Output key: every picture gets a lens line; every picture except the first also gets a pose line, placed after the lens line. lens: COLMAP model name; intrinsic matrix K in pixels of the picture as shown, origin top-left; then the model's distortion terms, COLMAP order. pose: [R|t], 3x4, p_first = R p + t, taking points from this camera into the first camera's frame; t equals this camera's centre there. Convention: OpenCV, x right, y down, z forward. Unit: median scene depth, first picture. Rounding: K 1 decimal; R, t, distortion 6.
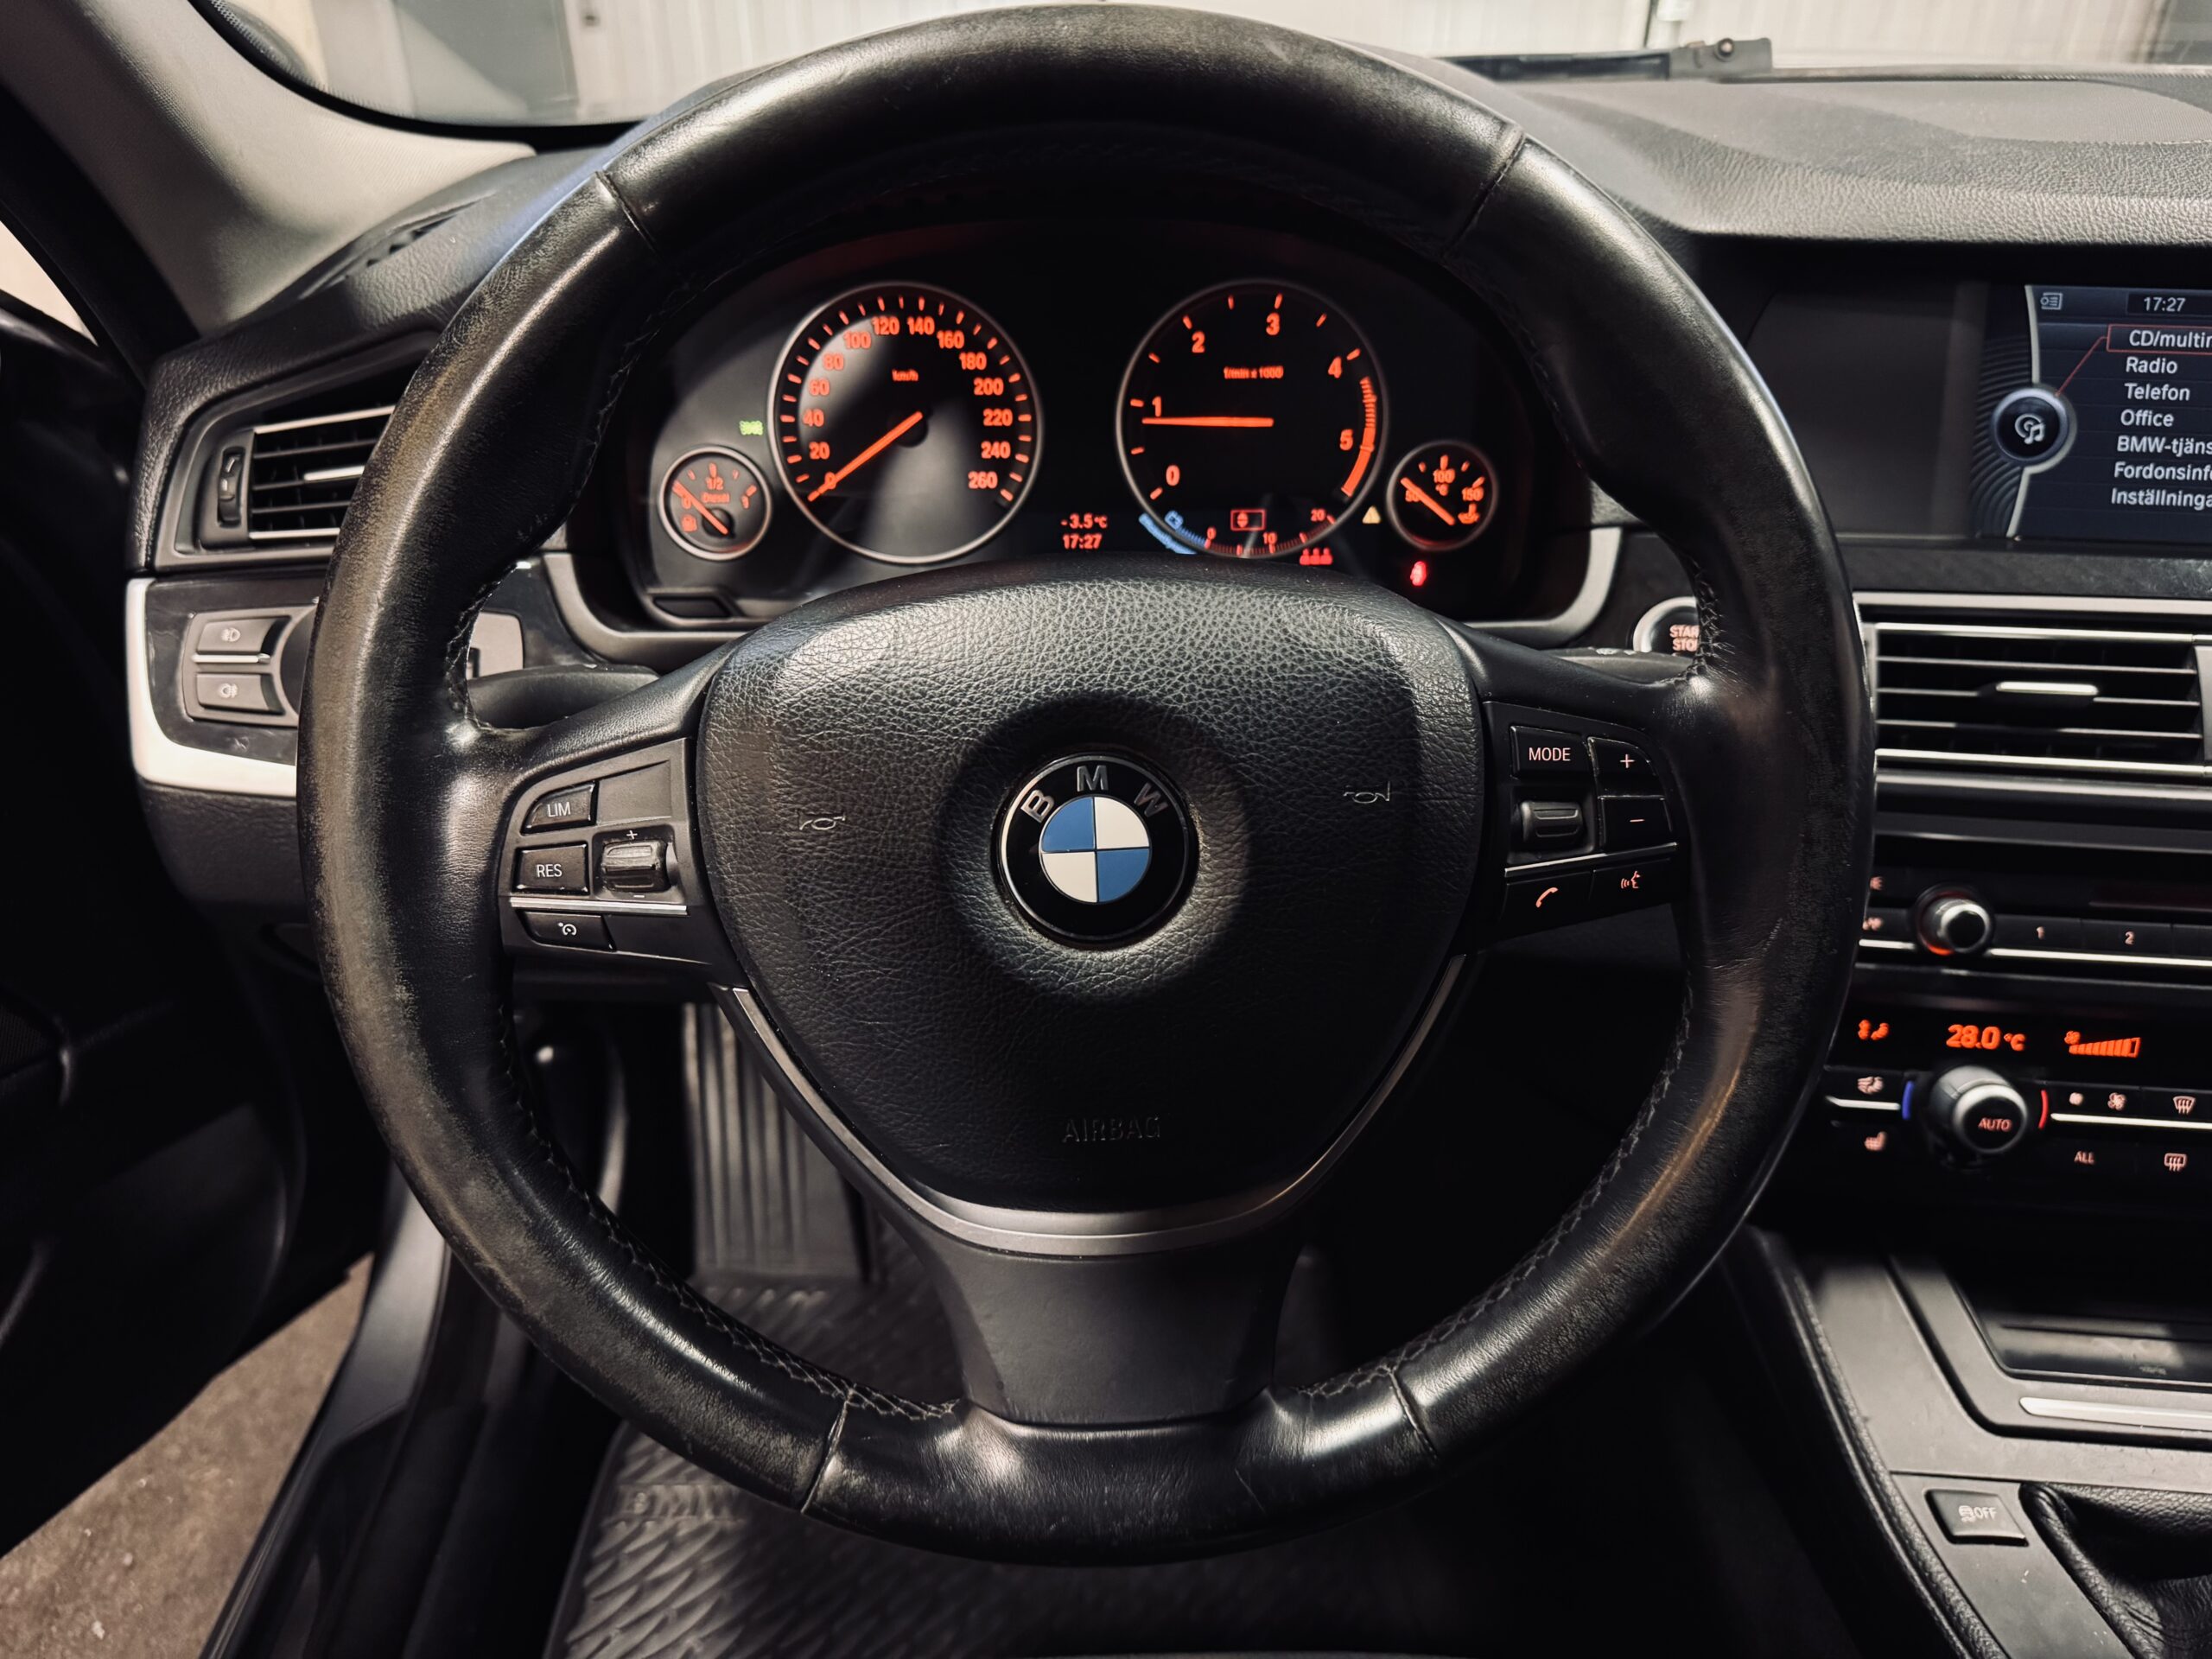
lens RADIAL K [[1541.0, 0, 1103.8], [0, 1541.0, 850.1], [0, 0, 1]] dist [0.041713, -0.044656]
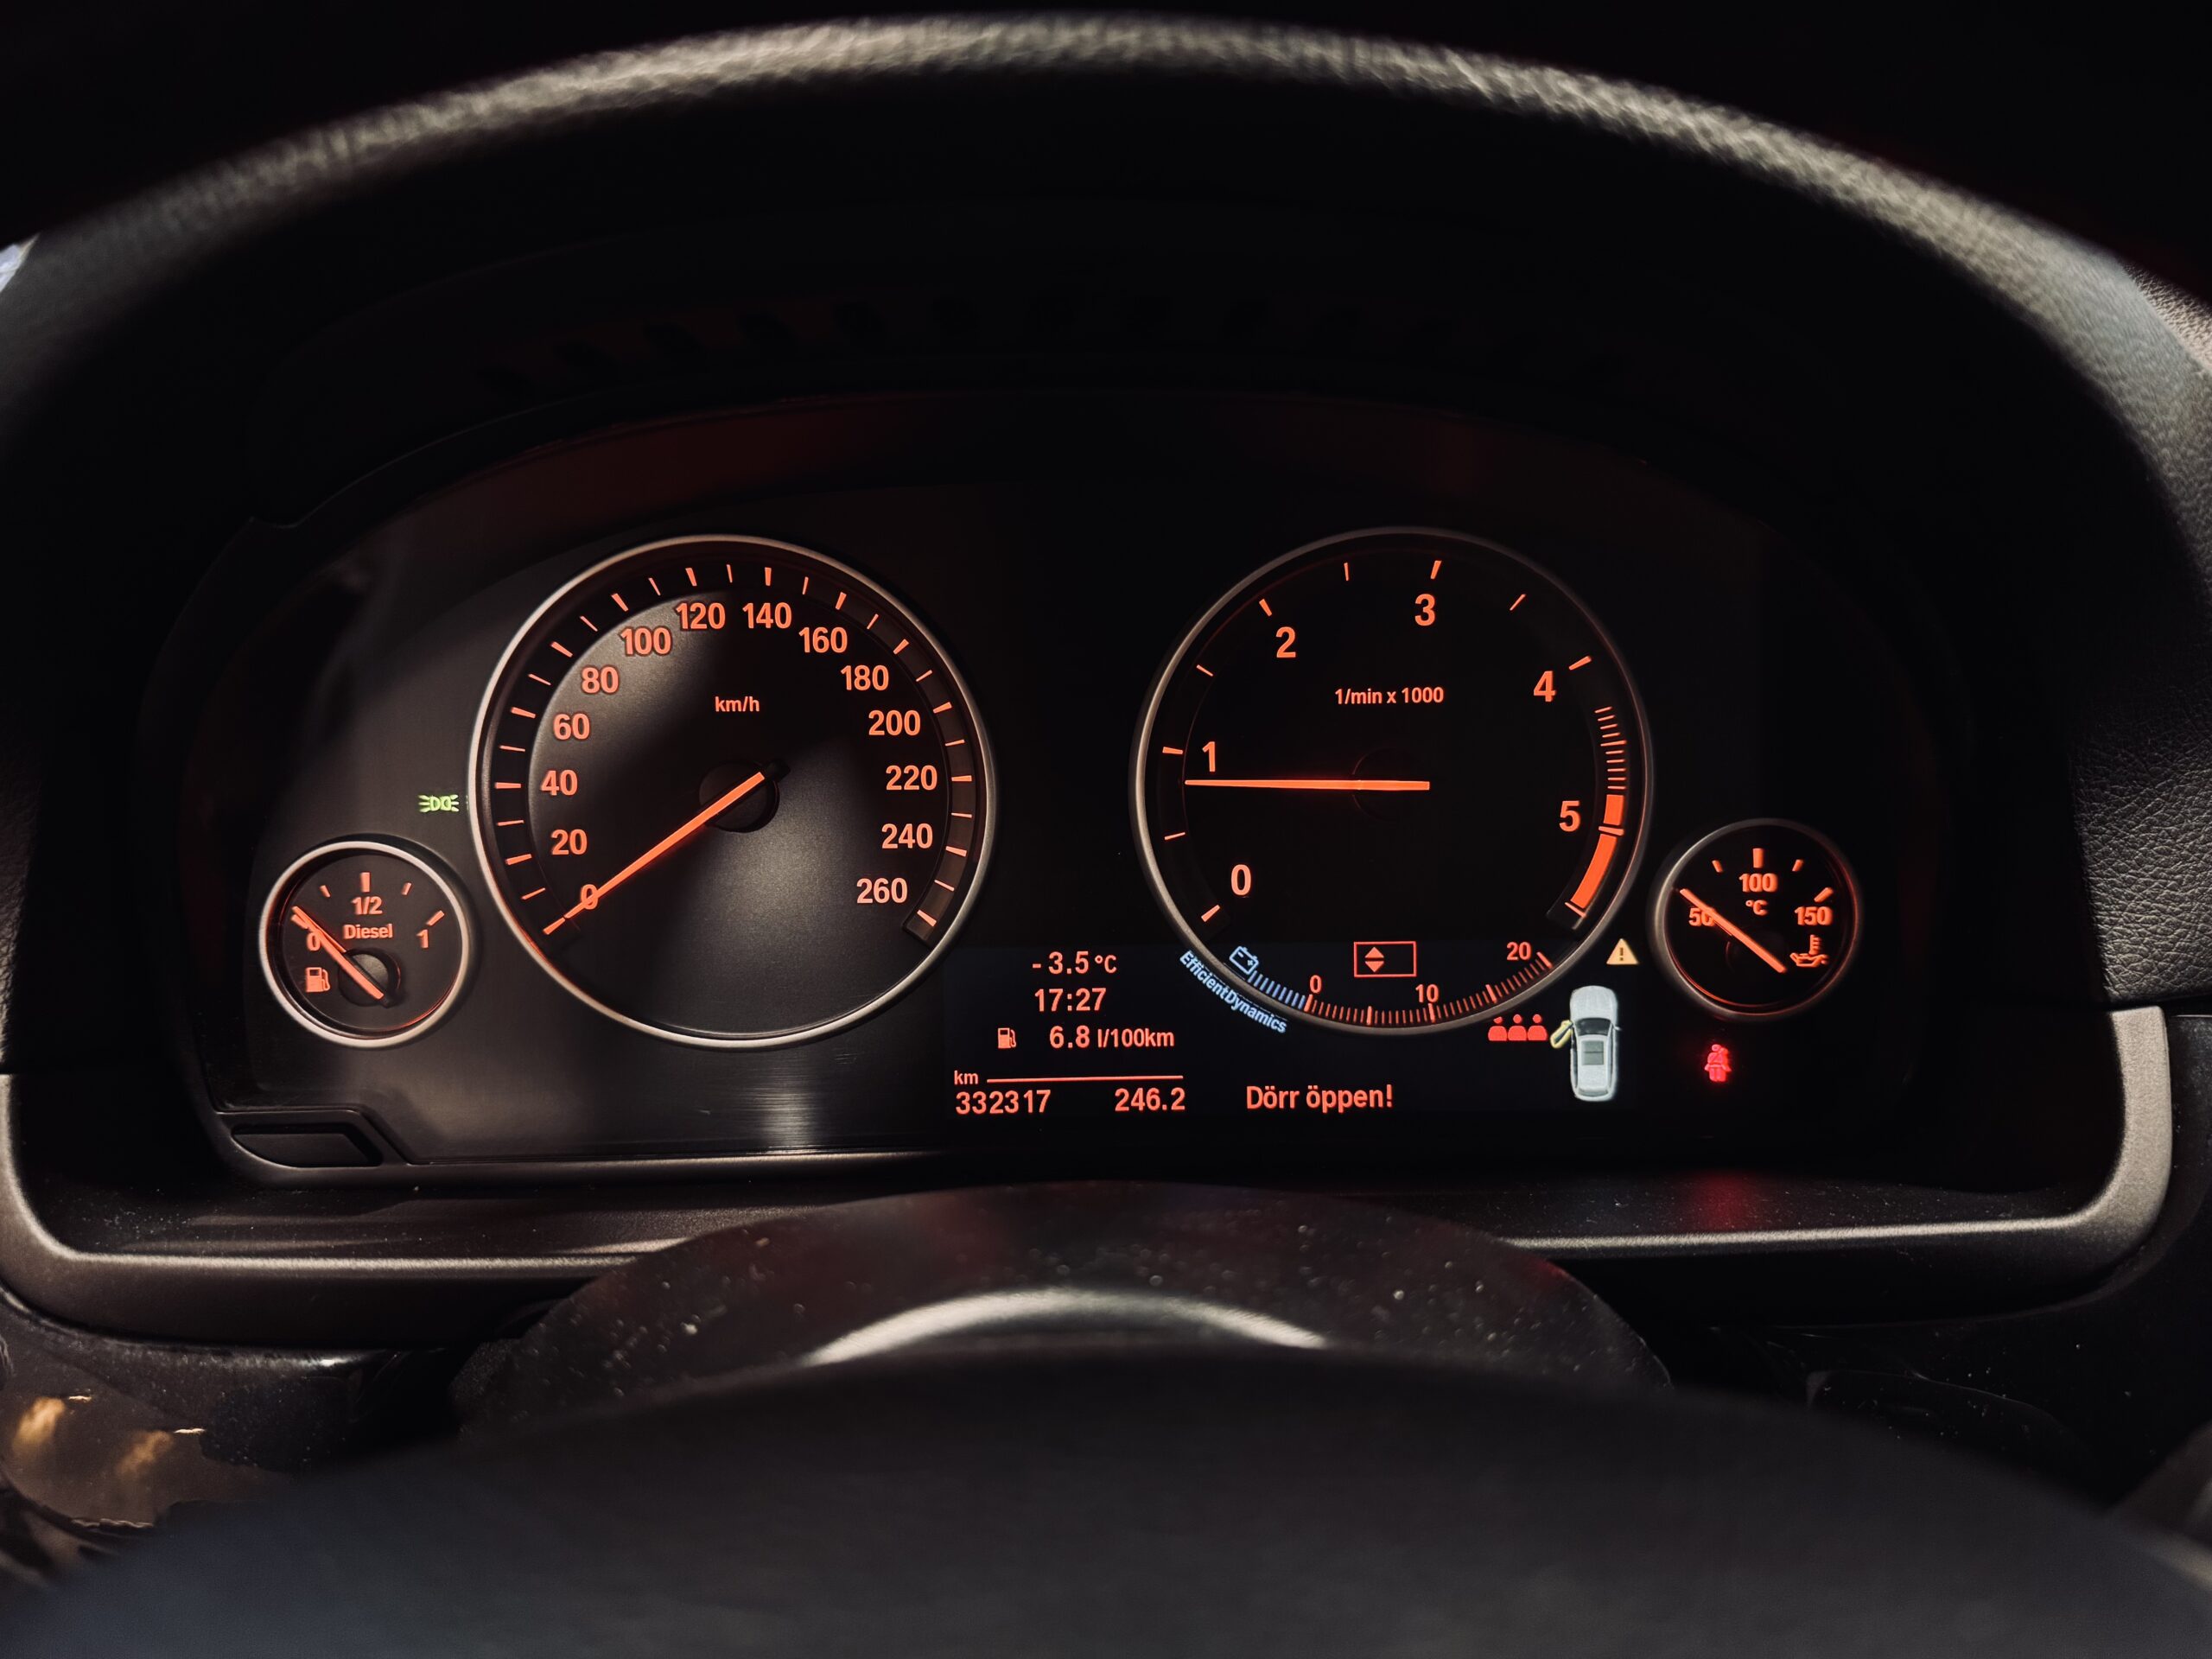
lens RADIAL K [[1541.0, 0, 1096.0], [0, 1541.0, 765.3], [0, 0, 1]] dist [0.041713, -0.044656]
pose [[0.999867, -0.005822, 0.015238, -0.013293], [0.008741, 0.979939, -0.199107, -0.178109], [-0.013773, 0.199213, 0.979859, 0.479582]]
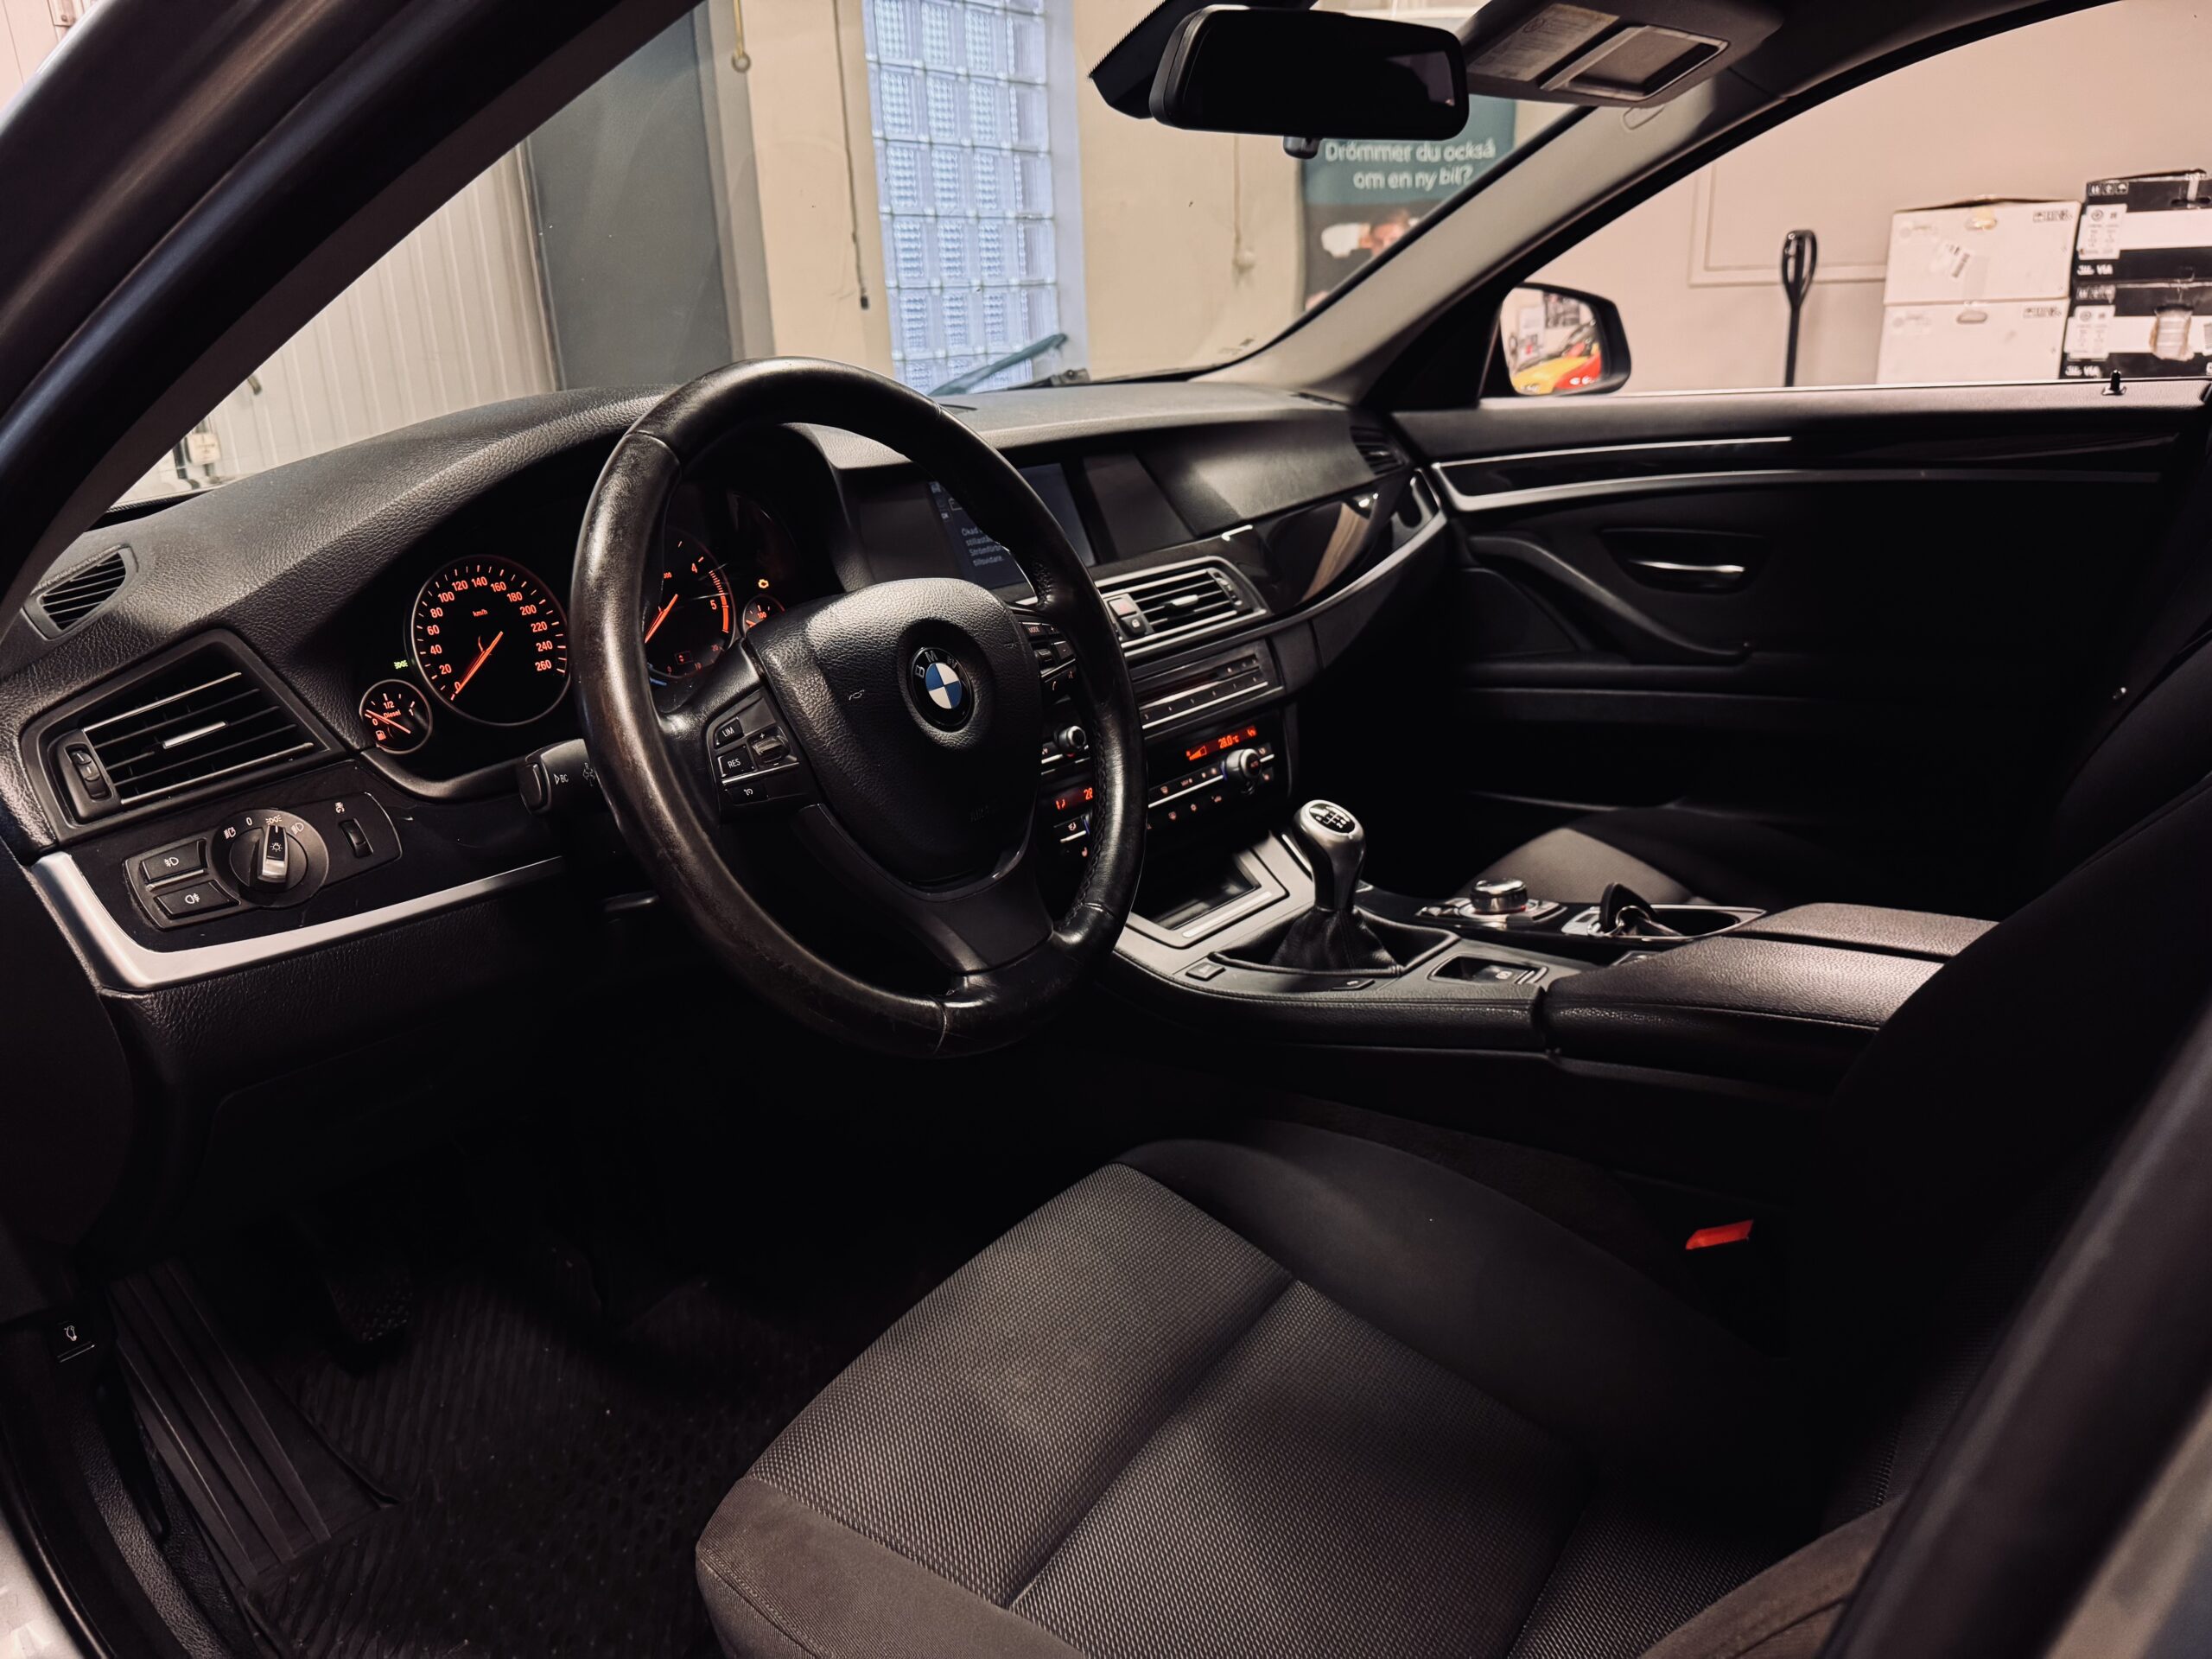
lens RADIAL K [[1541.0, 0, 1110.2], [0, 1541.0, 825.4], [0, 0, 1]] dist [0.041713, -0.044656]
pose [[0.575185, -0.282351, 0.767750, -1.013046], [0.466533, 0.884168, -0.024353, 0.213564], [-0.671944, 0.372188, 0.640286, -0.340035]]
